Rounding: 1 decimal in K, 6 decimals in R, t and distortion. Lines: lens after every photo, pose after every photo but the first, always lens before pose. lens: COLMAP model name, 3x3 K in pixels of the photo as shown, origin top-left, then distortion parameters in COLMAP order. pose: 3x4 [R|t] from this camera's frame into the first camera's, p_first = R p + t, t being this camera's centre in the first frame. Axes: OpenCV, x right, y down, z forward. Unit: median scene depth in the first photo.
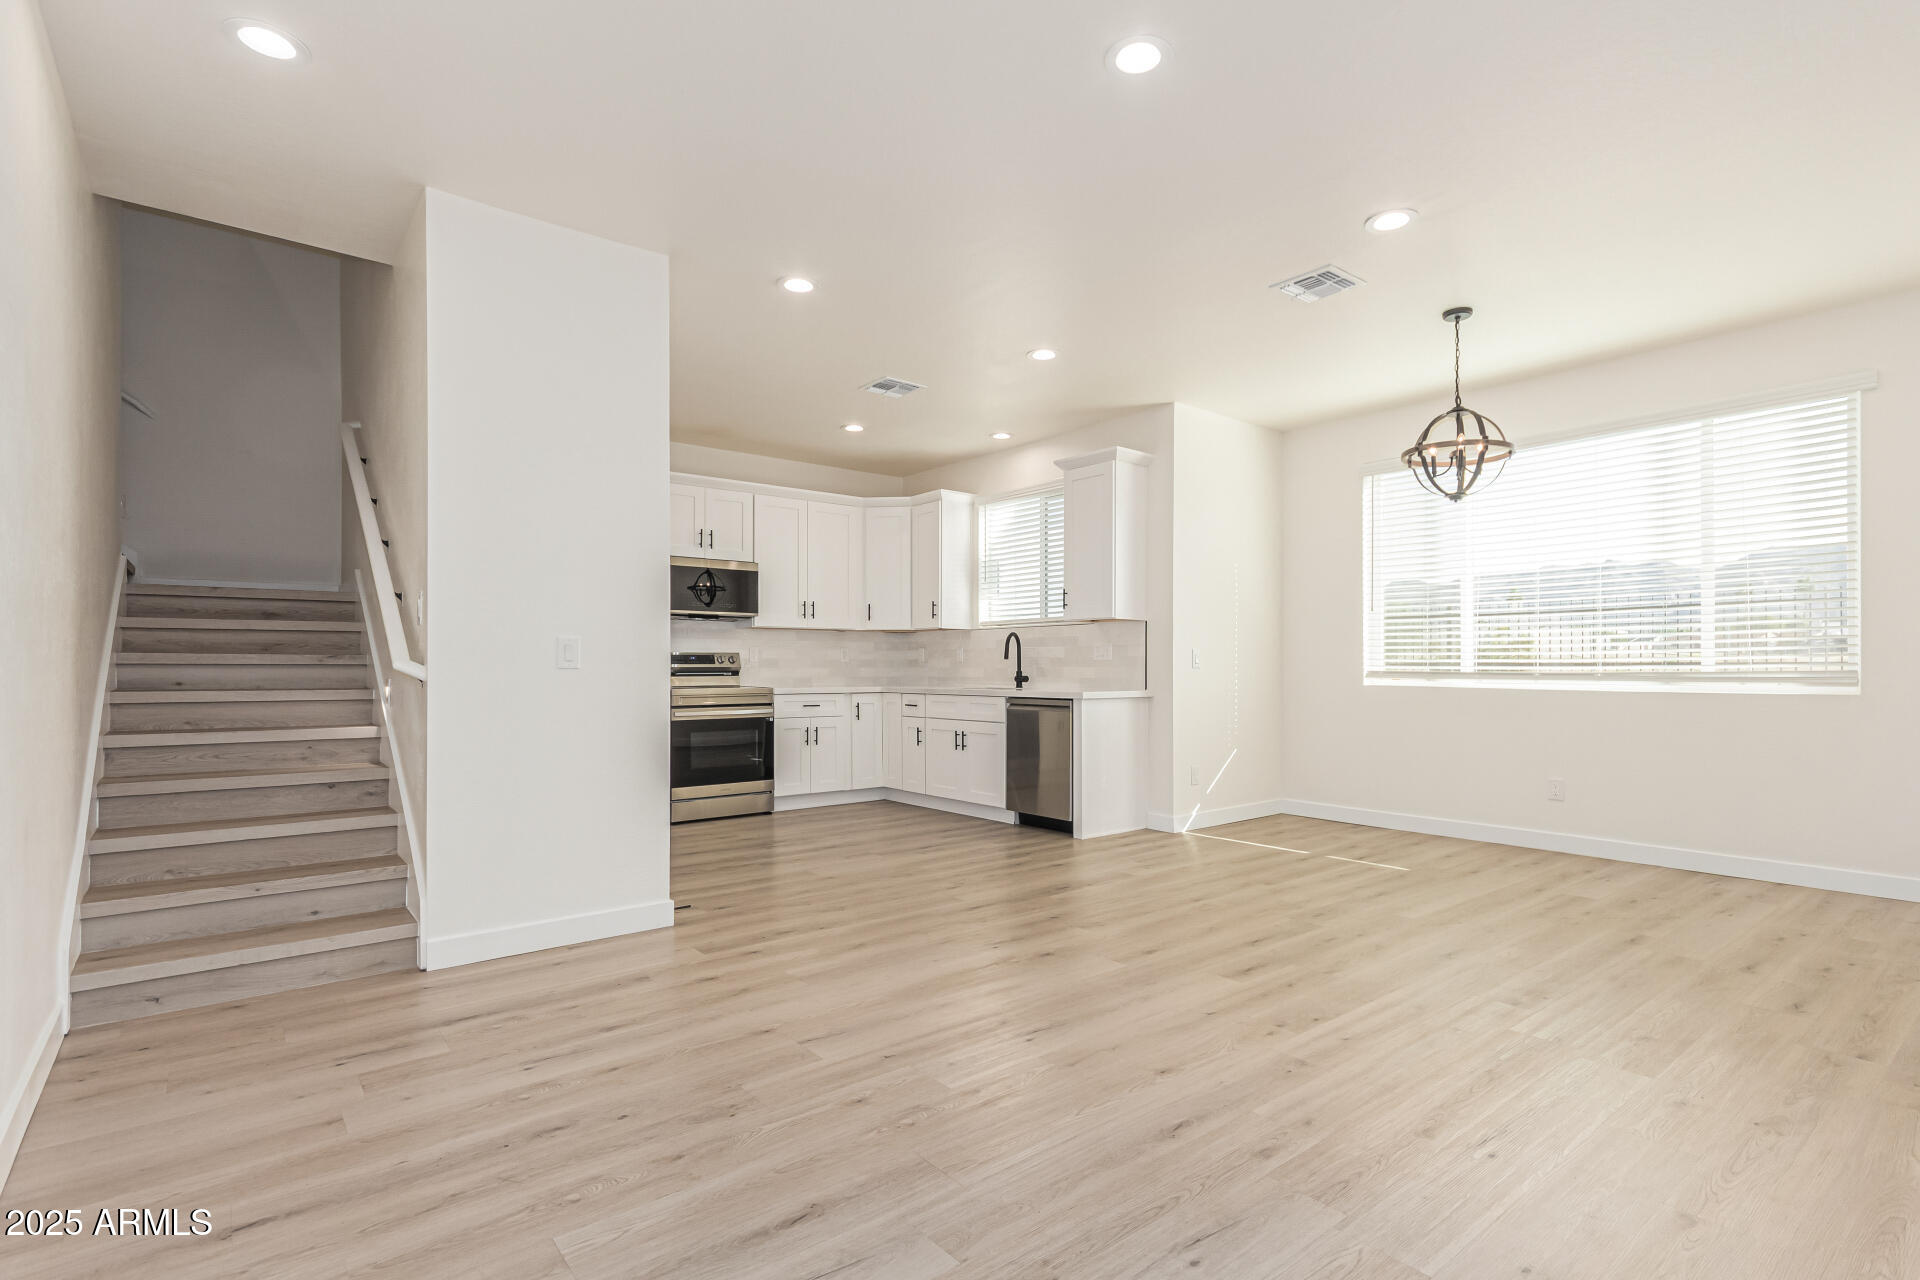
lens RADIAL K [[914.1, 0, 978.3], [0, 914.1, 655.5], [0, 0, 1]] dist [0.008840, 0.001802]
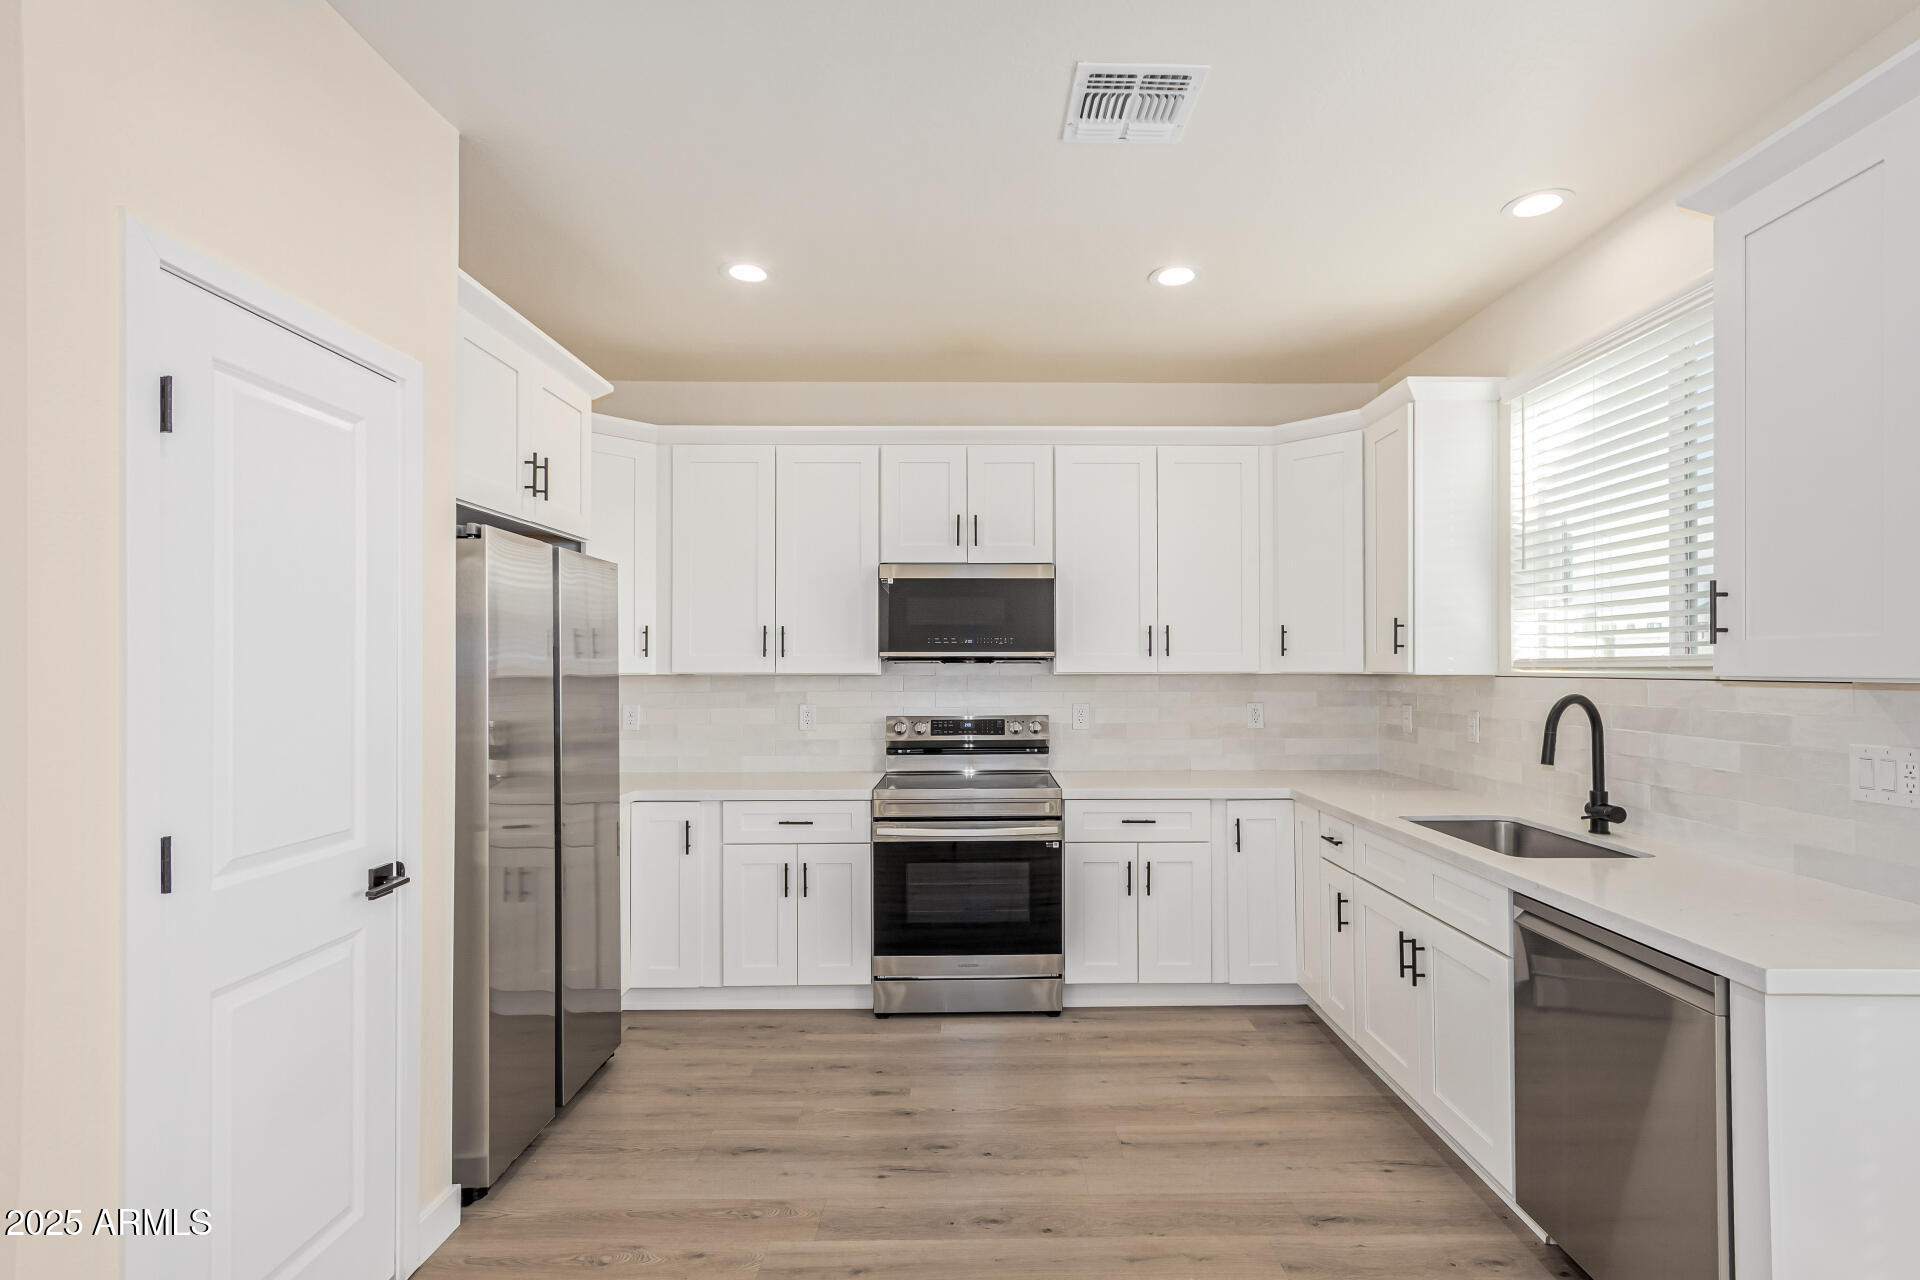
lens RADIAL K [[914.1, 0, 987.6], [0, 914.1, 658.6], [0, 0, 1]] dist [0.008840, 0.001802]
pose [[0.785470, -0.006480, -0.618865, 0.087696], [0.009431, 0.999954, 0.001499, -0.045762], [0.618828, -0.007013, 0.785496, 0.553901]]
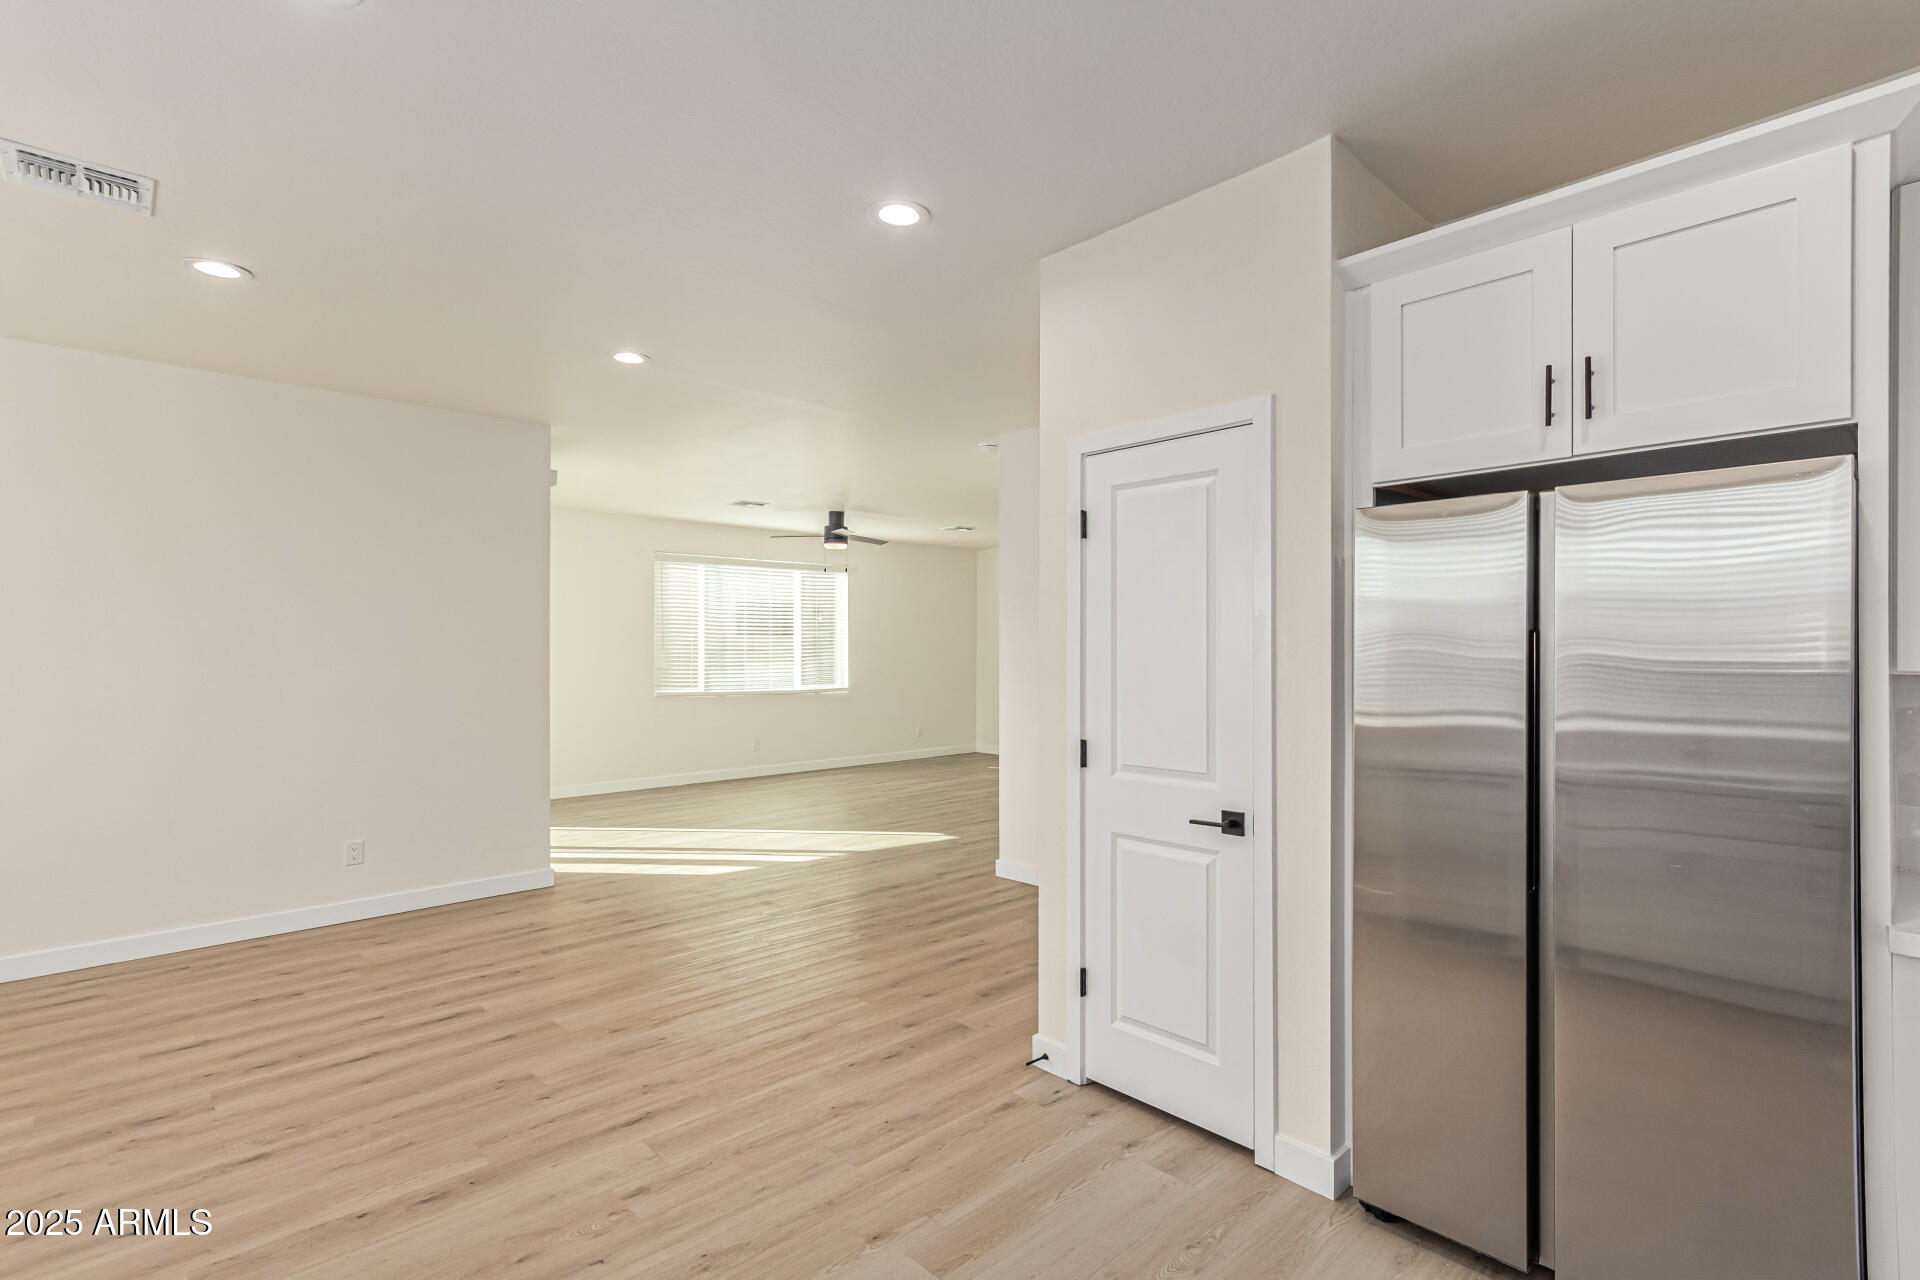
lens RADIAL K [[914.1, 0, 985.0], [0, 914.1, 647.3], [0, 0, 1]] dist [0.008840, 0.001802]
pose [[-0.996239, 0.002193, -0.086616, -0.125882], [0.003489, 0.999884, -0.014819, -0.042571], [0.086573, -0.015066, -0.996132, 1.058930]]
